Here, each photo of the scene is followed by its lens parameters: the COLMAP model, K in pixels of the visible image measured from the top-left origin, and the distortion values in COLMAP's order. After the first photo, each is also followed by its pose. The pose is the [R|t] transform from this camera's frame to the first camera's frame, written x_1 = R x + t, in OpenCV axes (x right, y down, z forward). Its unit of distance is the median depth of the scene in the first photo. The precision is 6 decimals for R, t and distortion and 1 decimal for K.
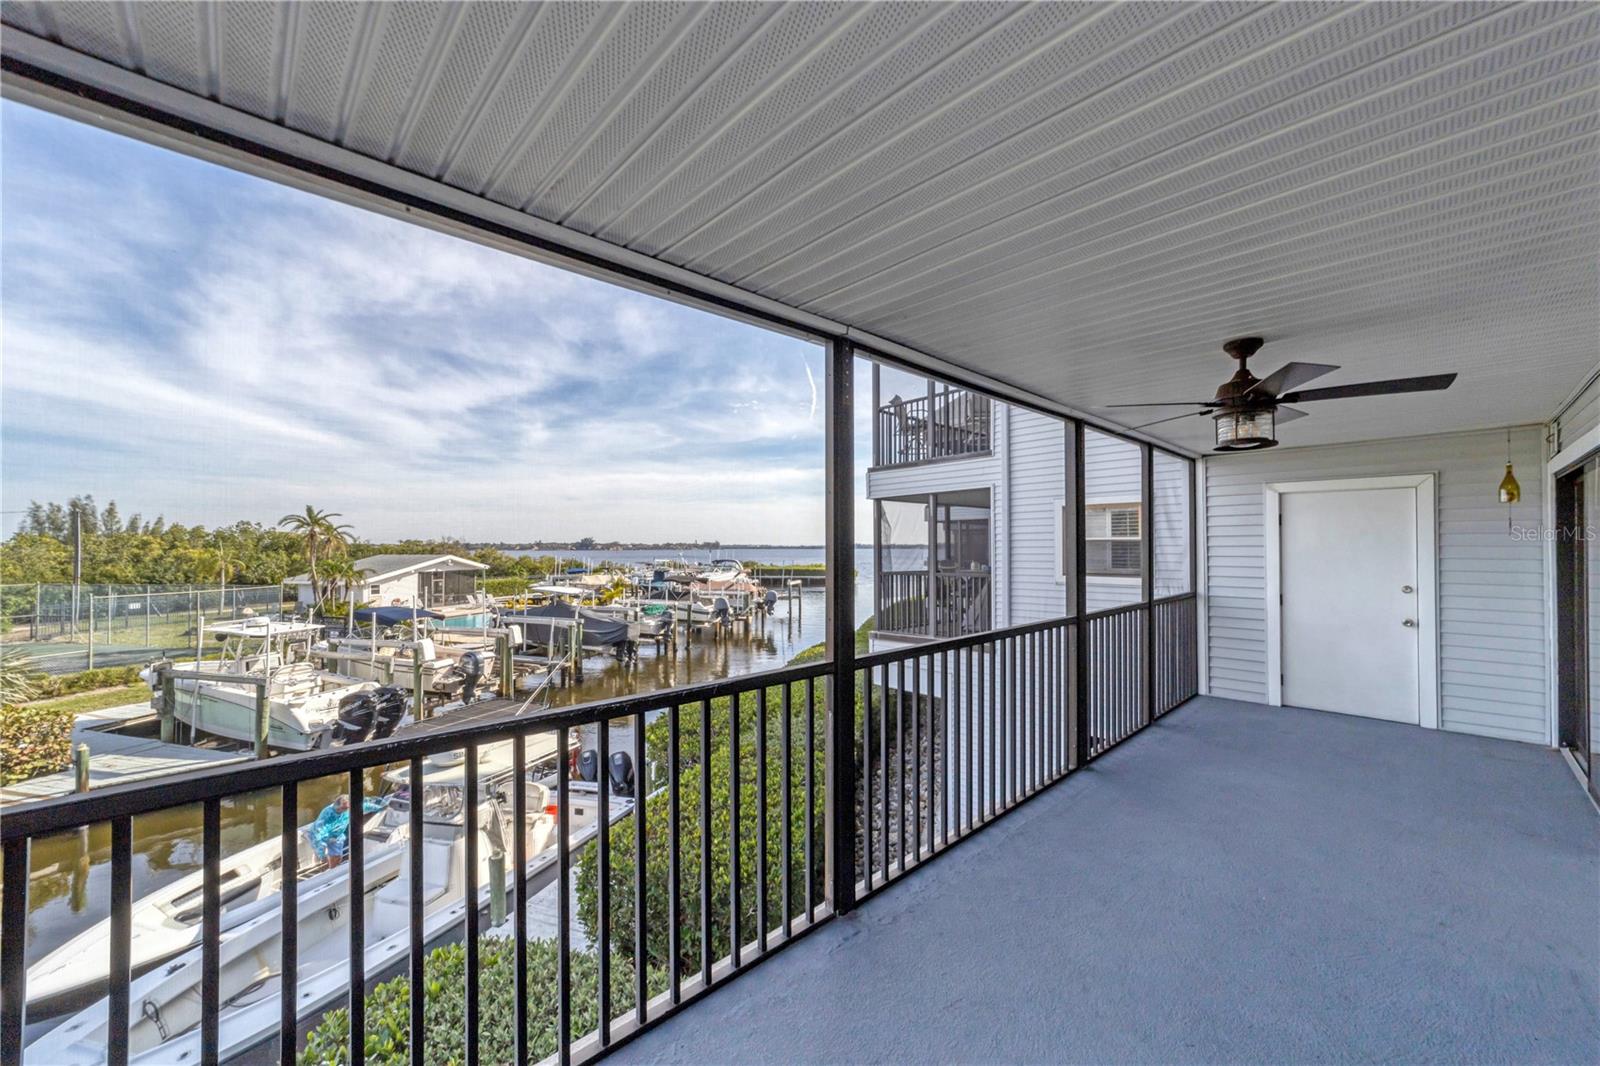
lens RADIAL K [[613.7, 0, 782.7], [0, 613.7, 541.6], [0, 0, 1]] dist [-0.002490, 0.000954]
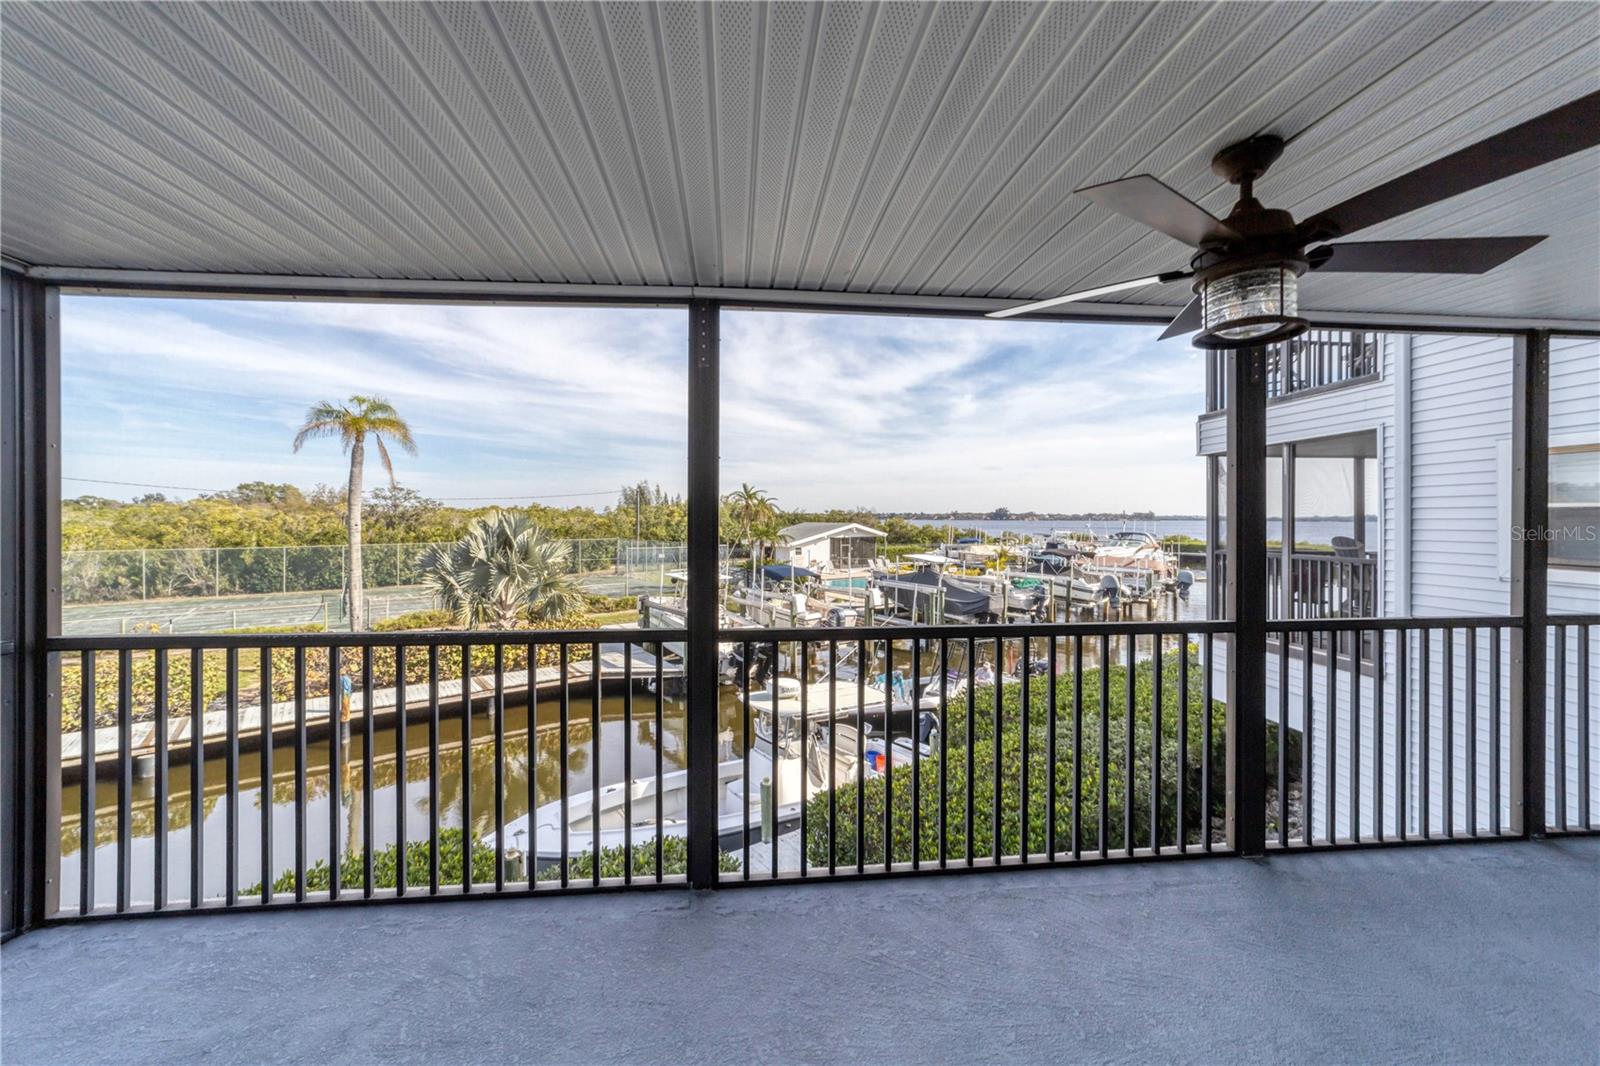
lens RADIAL K [[613.7, 0, 795.3], [0, 613.7, 512.6], [0, 0, 1]] dist [-0.002490, 0.000954]
pose [[0.802102, 0.001167, -0.597186, 0.060971], [-0.000280, 0.999999, 0.001577, 0.000349], [0.597187, -0.001098, 0.802101, 0.024379]]
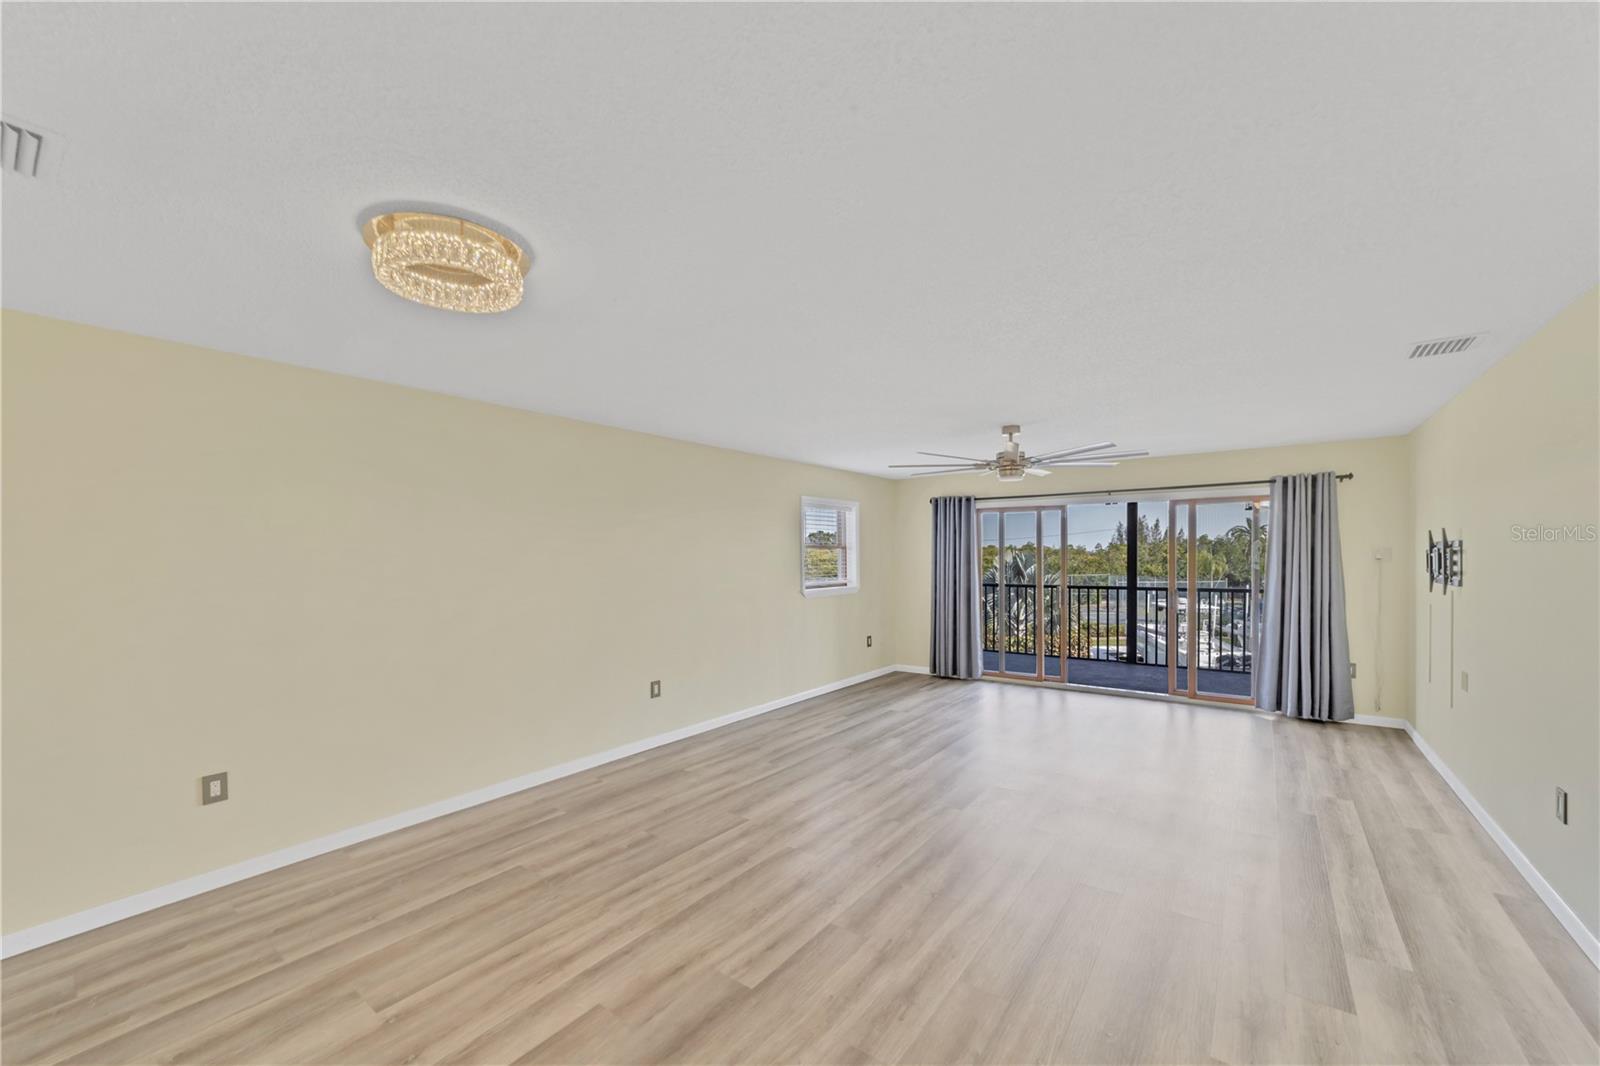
lens RADIAL K [[627.2, 0, 802.7], [0, 627.2, 565.2], [0, 0, 1]] dist [-0.010328, 0.000980]
pose [[0.191593, 0.015600, -0.981350, 0.223955], [0.016200, 0.999687, 0.019054, -0.001096], [0.981341, -0.019548, 0.191280, -0.097171]]
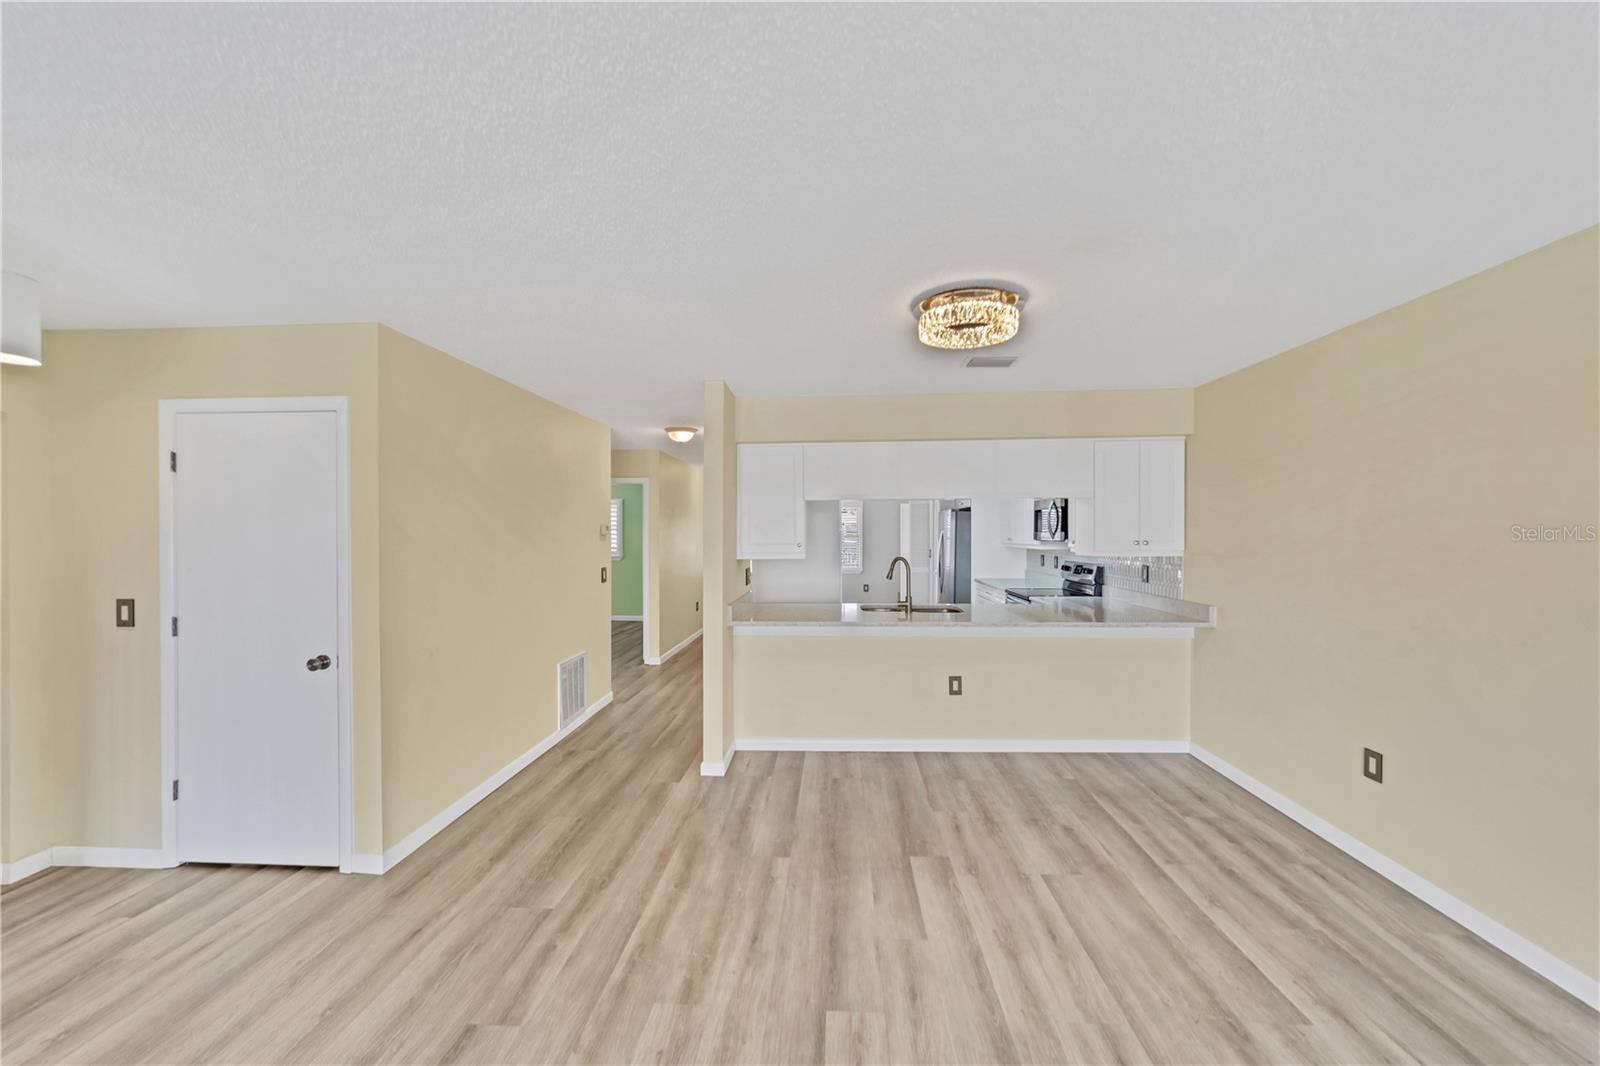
lens RADIAL K [[617.7, 0, 798.3], [0, 617.7, 531.1], [0, 0, 1]] dist [-0.010441, 0.004569]
pose [[-0.694603, 0.000749, 0.719393, 0.123365], [0.000114, 1.000000, -0.000932, -0.001356], [-0.719393, -0.000565, -0.694603, -0.050009]]
